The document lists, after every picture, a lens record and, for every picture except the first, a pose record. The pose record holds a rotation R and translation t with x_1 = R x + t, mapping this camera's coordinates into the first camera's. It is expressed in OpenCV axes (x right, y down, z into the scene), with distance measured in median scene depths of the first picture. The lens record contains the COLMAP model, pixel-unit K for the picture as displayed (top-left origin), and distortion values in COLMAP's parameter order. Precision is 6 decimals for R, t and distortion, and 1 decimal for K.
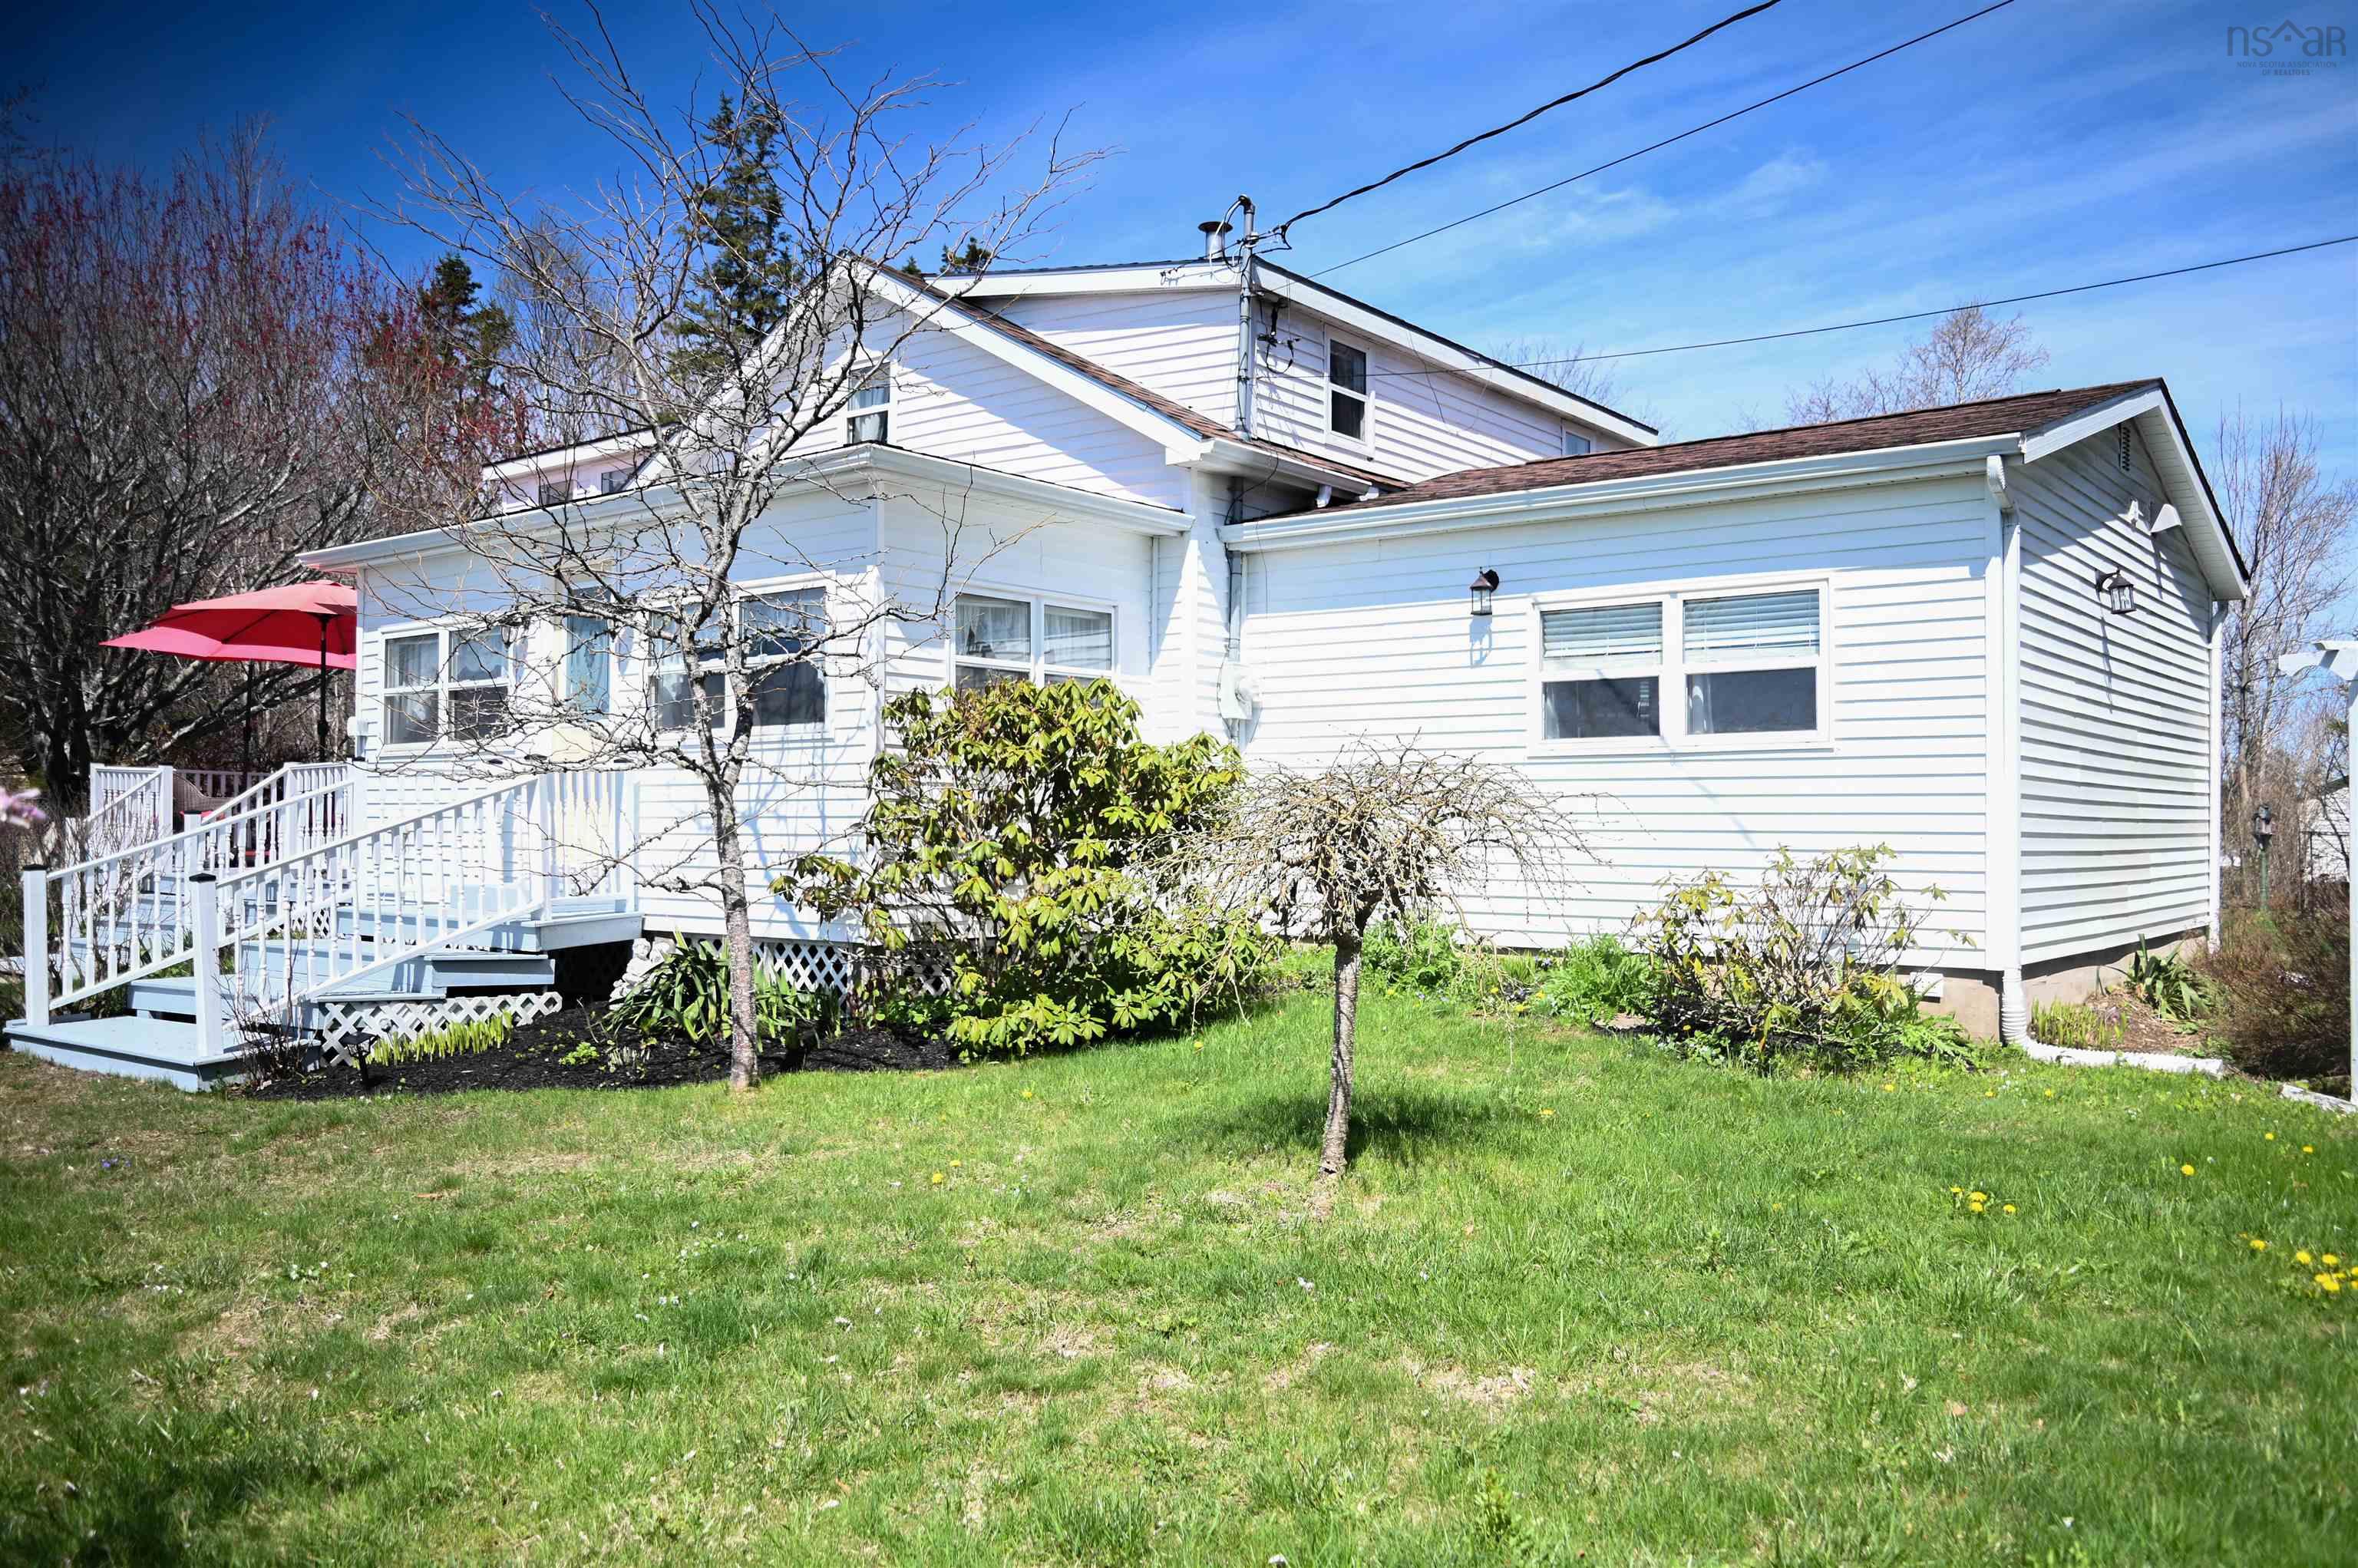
lens RADIAL K [[1857.2, 0, 1165.6], [0, 1857.2, 798.3], [0, 0, 1]] dist [0.000713, -0.003748]
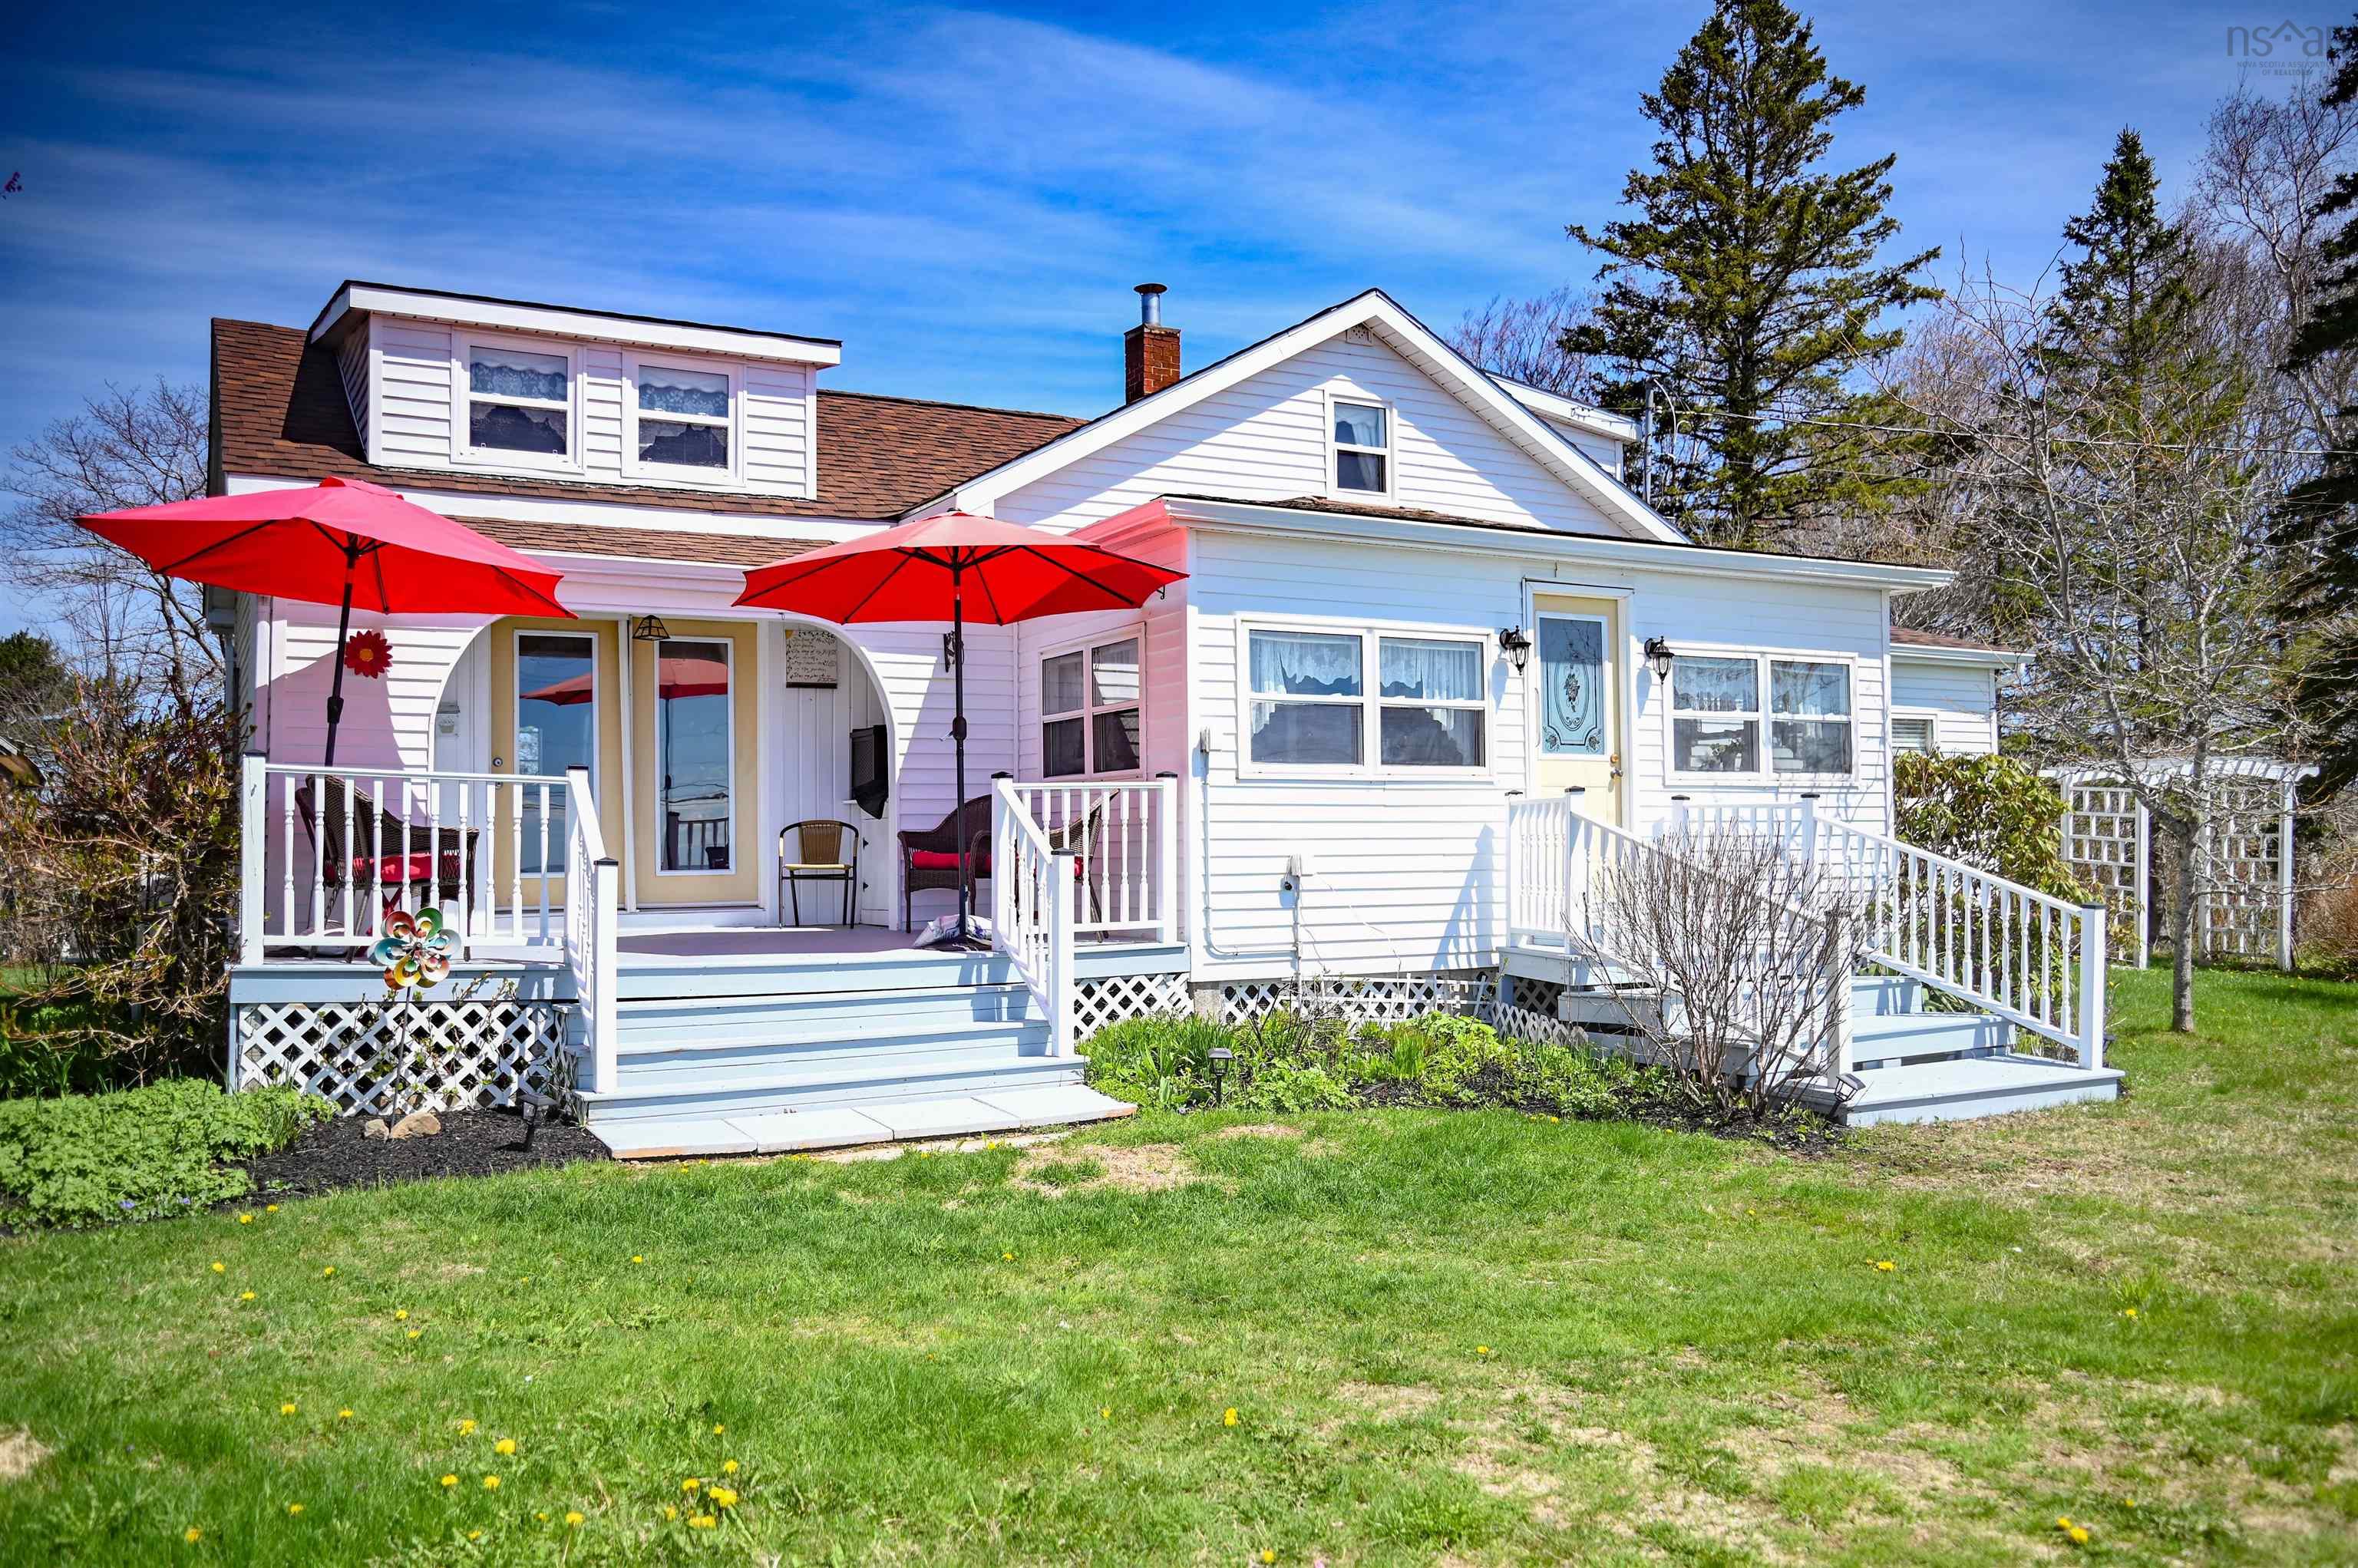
lens RADIAL K [[1857.2, 0, 1167.6], [0, 1857.2, 786.1], [0, 0, 1]] dist [0.000713, -0.003748]
pose [[0.399091, 0.023194, 0.916618, -1.236453], [-0.005781, 0.999724, -0.022780, -0.001112], [-0.916893, 0.003792, 0.399115, 0.754843]]
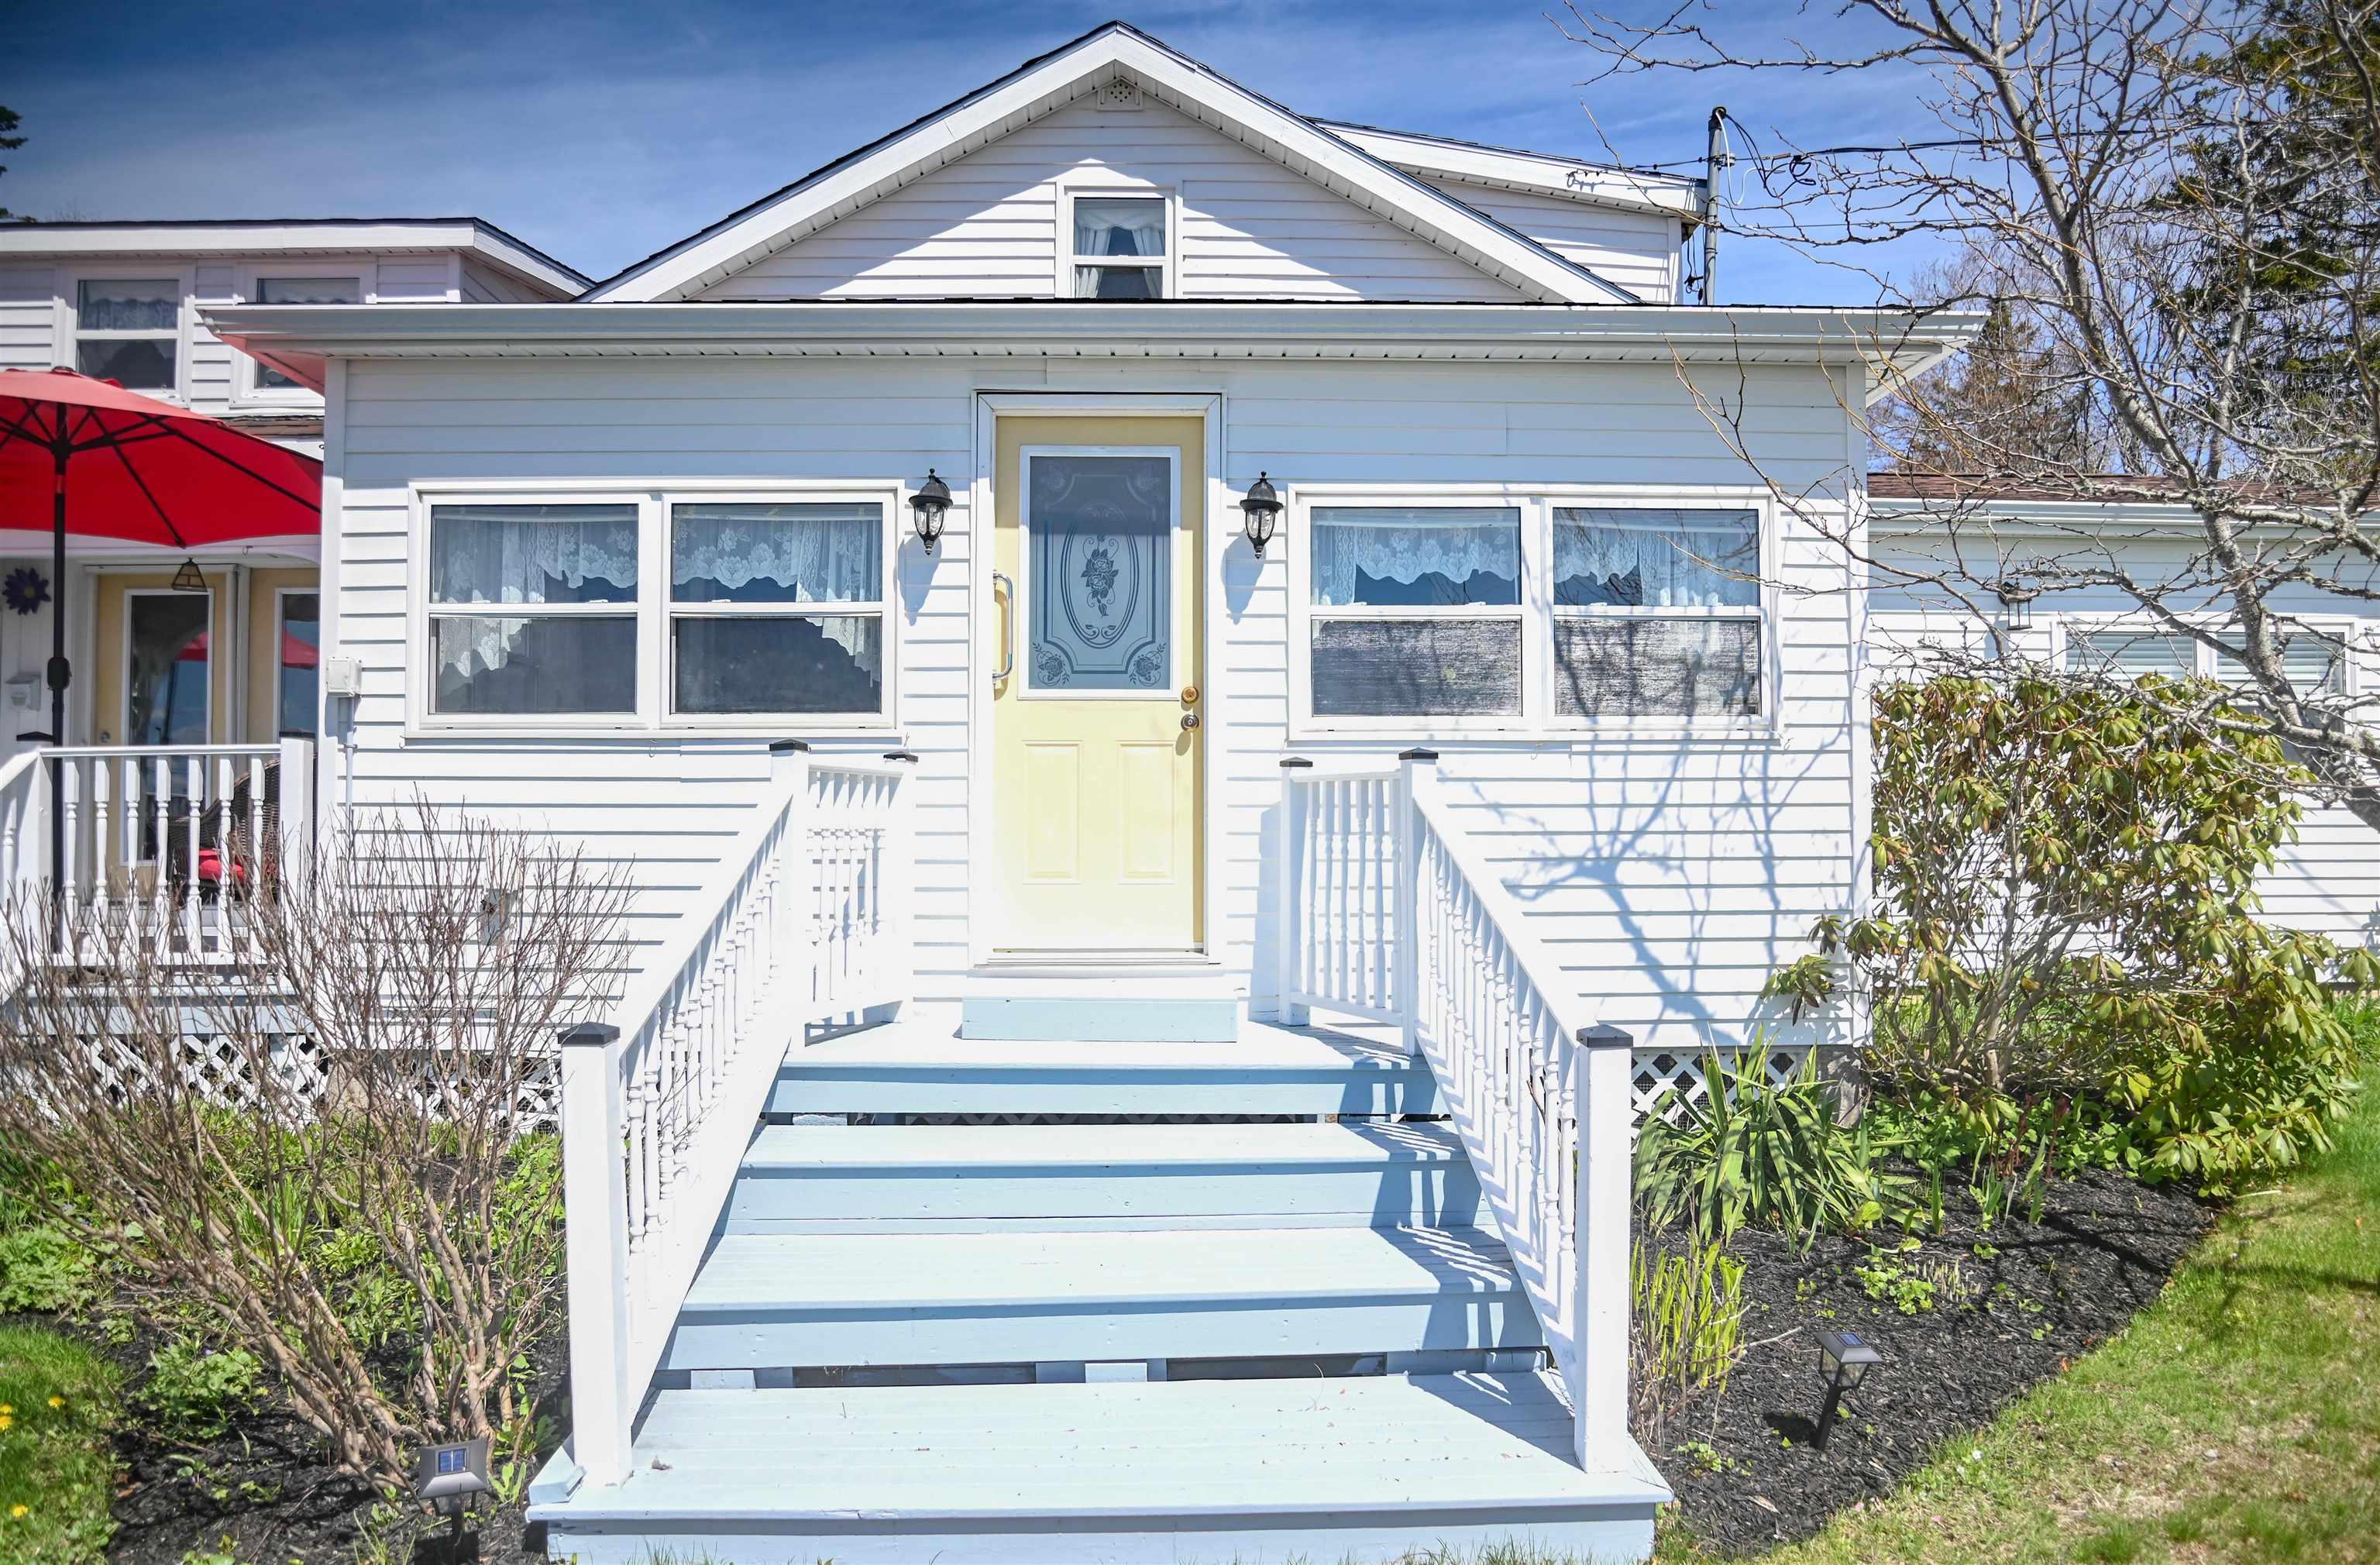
lens RADIAL K [[1618.6, 0, 1194.0], [0, 1618.6, 786.0], [0, 0, 1]] dist [-0.039480, -0.001419]
pose [[0.780087, 0.007091, 0.625631, -0.570209], [-0.008368, 0.999965, -0.000899, -0.010940], [-0.625615, -0.004534, 0.780119, 0.551722]]
